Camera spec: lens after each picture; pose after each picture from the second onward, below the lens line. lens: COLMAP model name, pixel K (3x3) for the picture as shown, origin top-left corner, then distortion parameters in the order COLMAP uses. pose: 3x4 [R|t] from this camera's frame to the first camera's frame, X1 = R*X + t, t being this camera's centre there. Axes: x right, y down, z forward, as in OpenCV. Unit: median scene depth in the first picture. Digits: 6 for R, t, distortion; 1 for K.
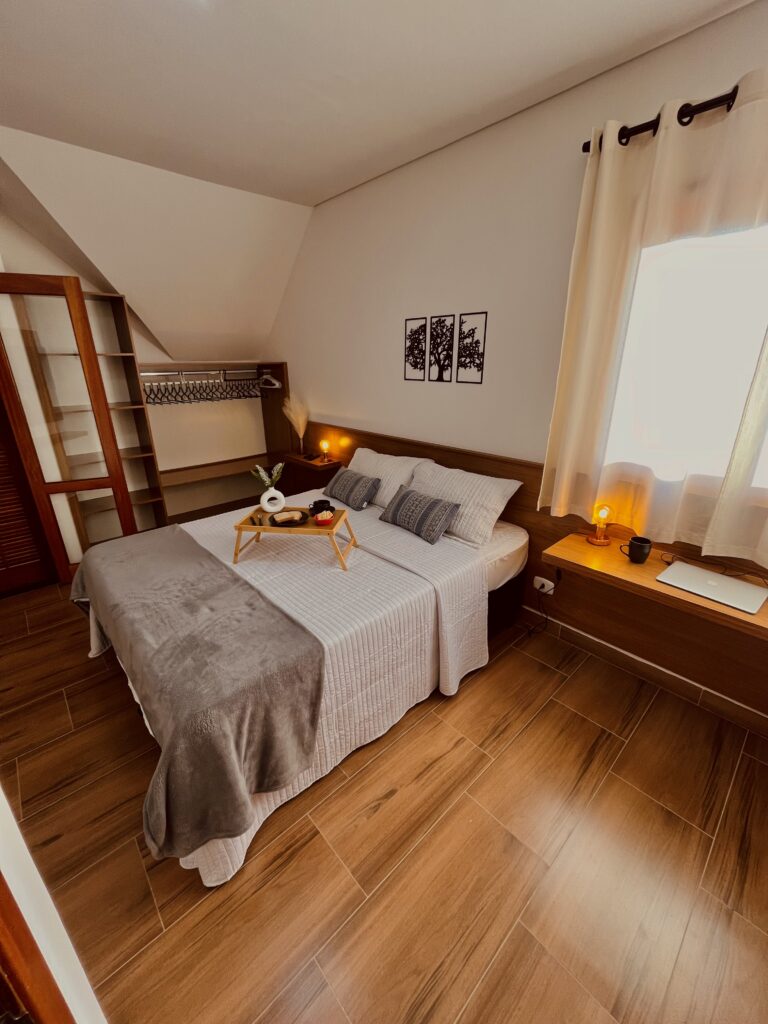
lens RADIAL K [[415.5, 0, 384.0], [0, 415.5, 512.0], [0, 0, 1]] dist [-0.008513, 0.000054]
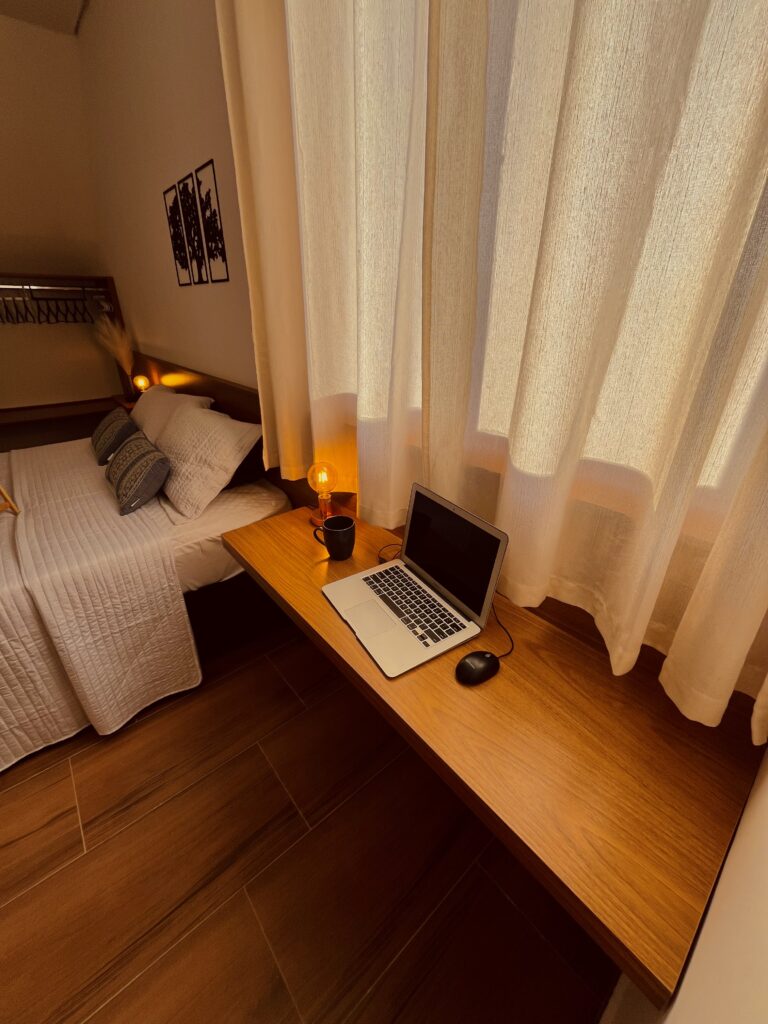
lens RADIAL K [[415.5, 0, 384.0], [0, 415.5, 512.0], [0, 0, 1]] dist [-0.008513, 0.000054]
pose [[0.999316, 0.028135, -0.024019, 0.496797], [-0.025736, 0.995150, 0.094938, -0.003552], [0.026574, -0.094255, 0.995193, 0.286256]]
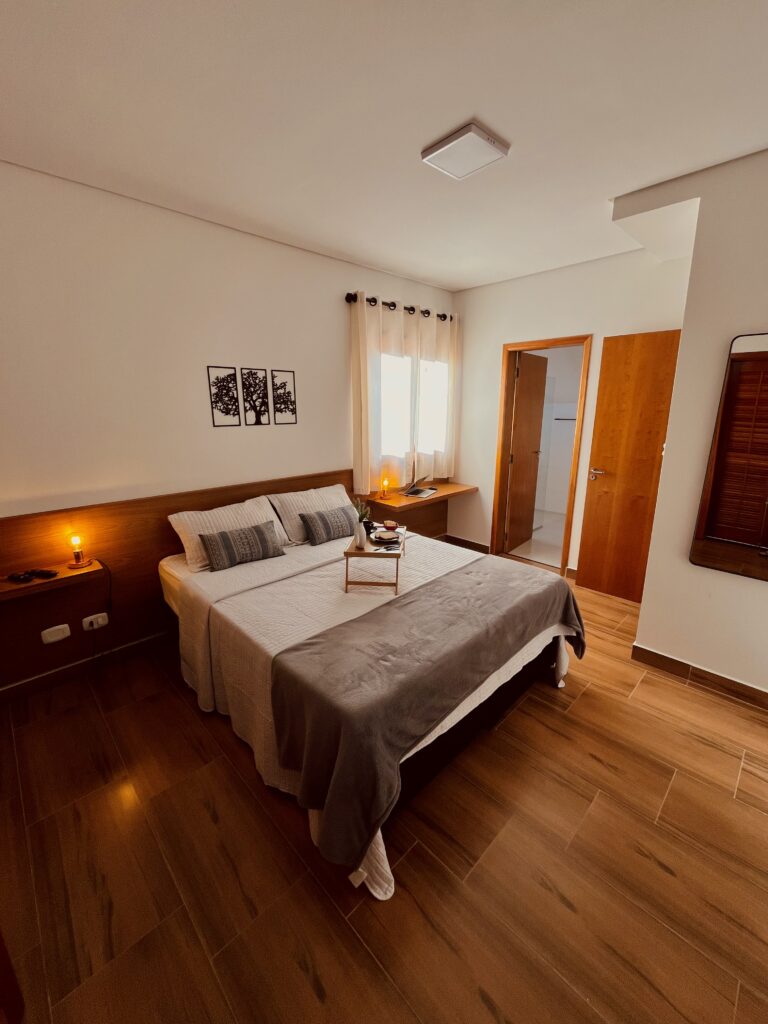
lens RADIAL K [[415.5, 0, 384.0], [0, 415.5, 512.0], [0, 0, 1]] dist [-0.008513, 0.000054]
pose [[-0.028833, -0.241584, 0.969951, -1.069755], [0.353856, 0.905052, 0.235938, -0.258230], [-0.934856, 0.350026, 0.059390, 0.733341]]
